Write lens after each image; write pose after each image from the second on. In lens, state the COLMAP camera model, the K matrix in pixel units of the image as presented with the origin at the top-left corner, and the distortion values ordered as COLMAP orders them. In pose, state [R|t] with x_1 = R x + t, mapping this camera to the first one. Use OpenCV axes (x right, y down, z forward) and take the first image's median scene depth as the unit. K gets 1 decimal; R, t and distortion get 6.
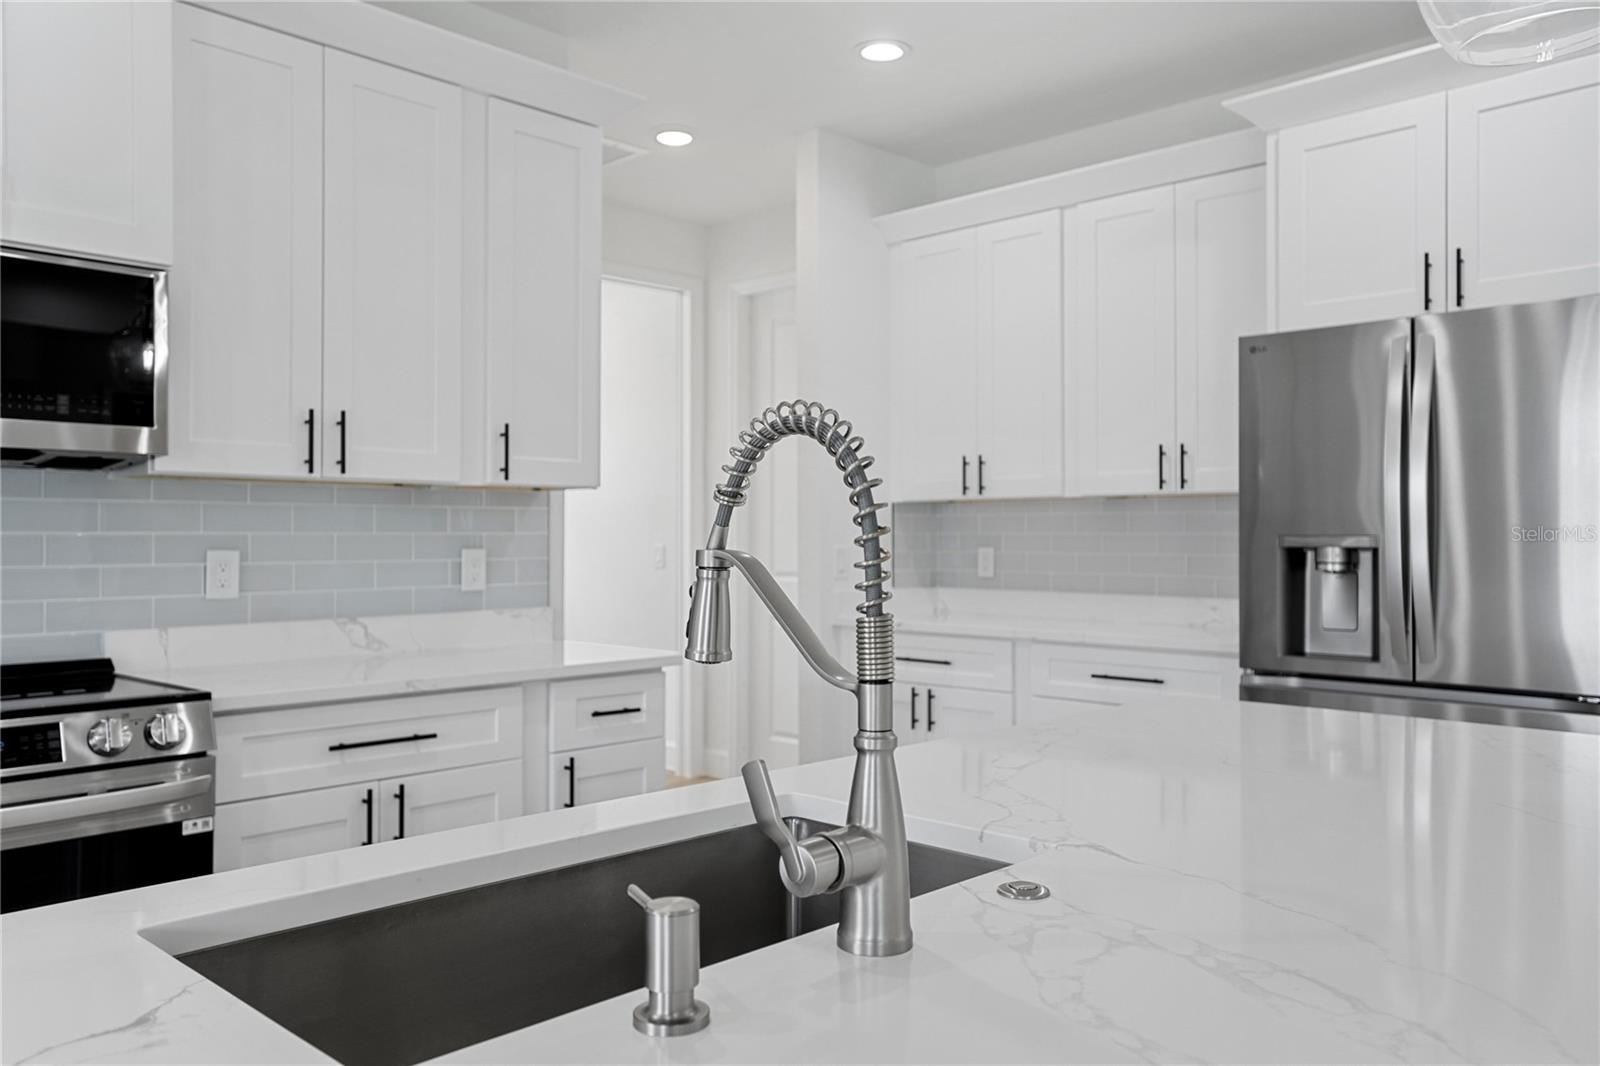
lens RADIAL K [[1218.0, 0, 800.0], [0, 1218.0, 533.0], [0, 0, 1]] dist [0.002034, 0.001284]
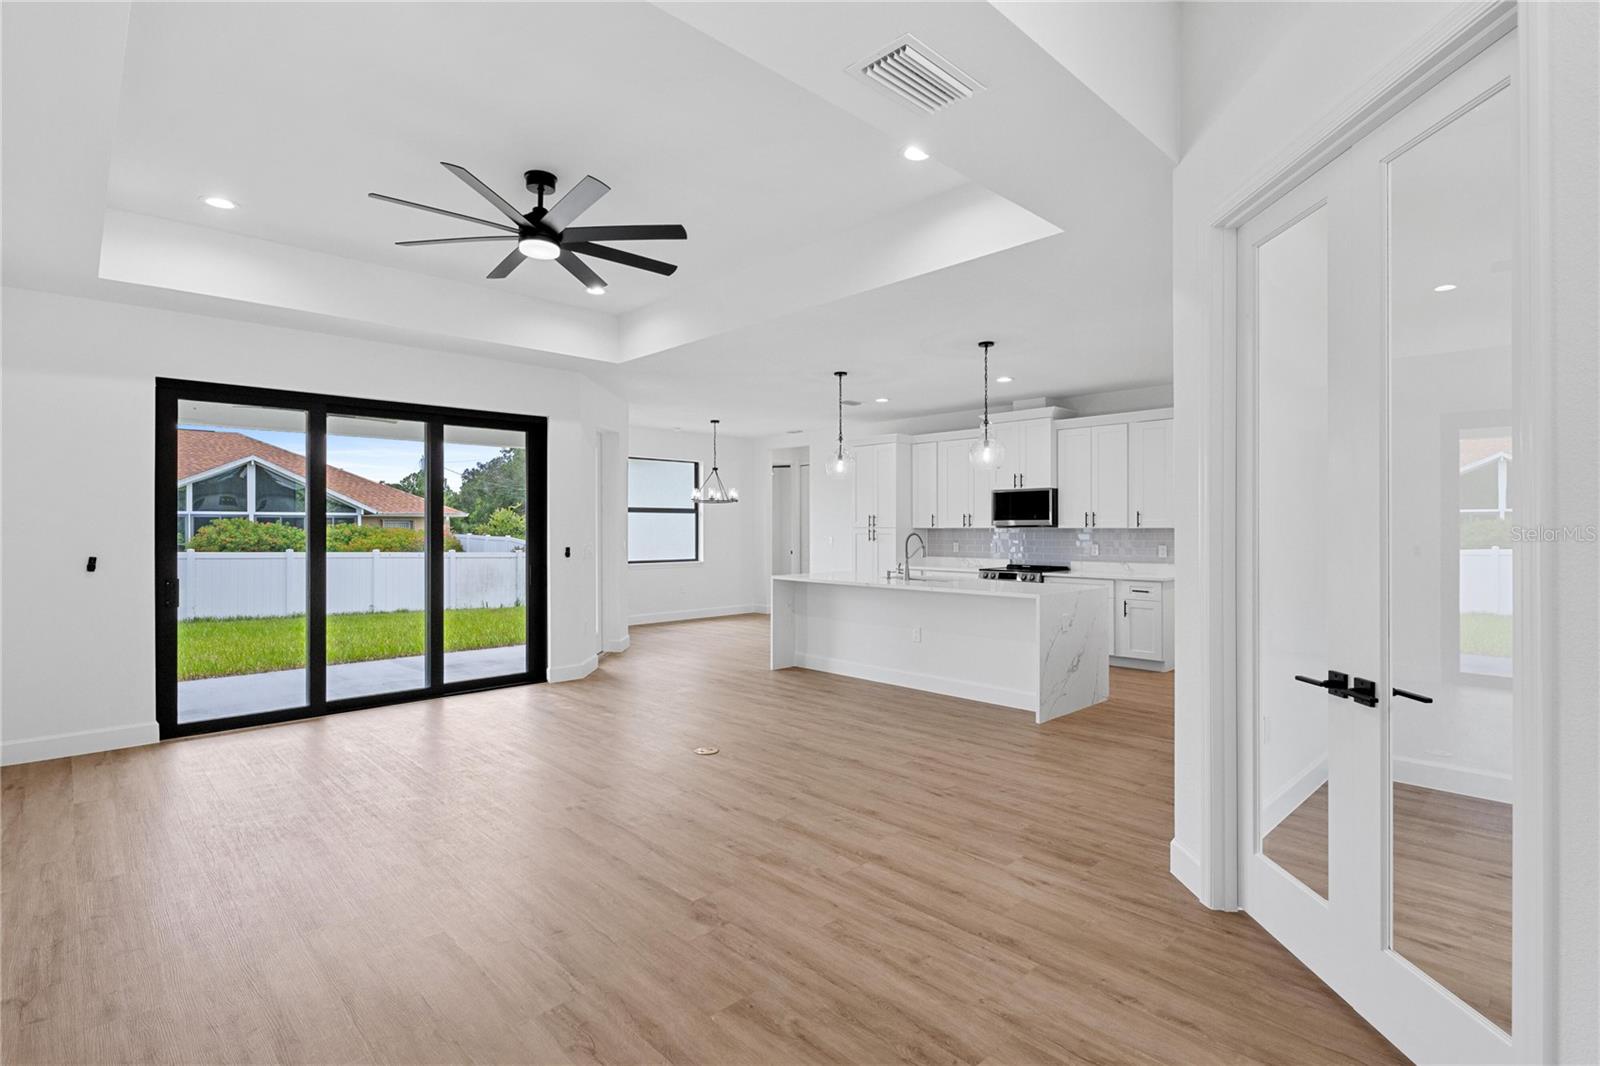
lens RADIAL K [[769.6, 0, 800.0], [0, 769.6, 533.0], [0, 0, 1]] dist [0.001694, 0.000082]
pose [[-0.055755, 0.007481, -0.998416, 2.119959], [0.006445, 0.999954, 0.007133, -0.047932], [0.998424, -0.006037, -0.055801, 0.108606]]
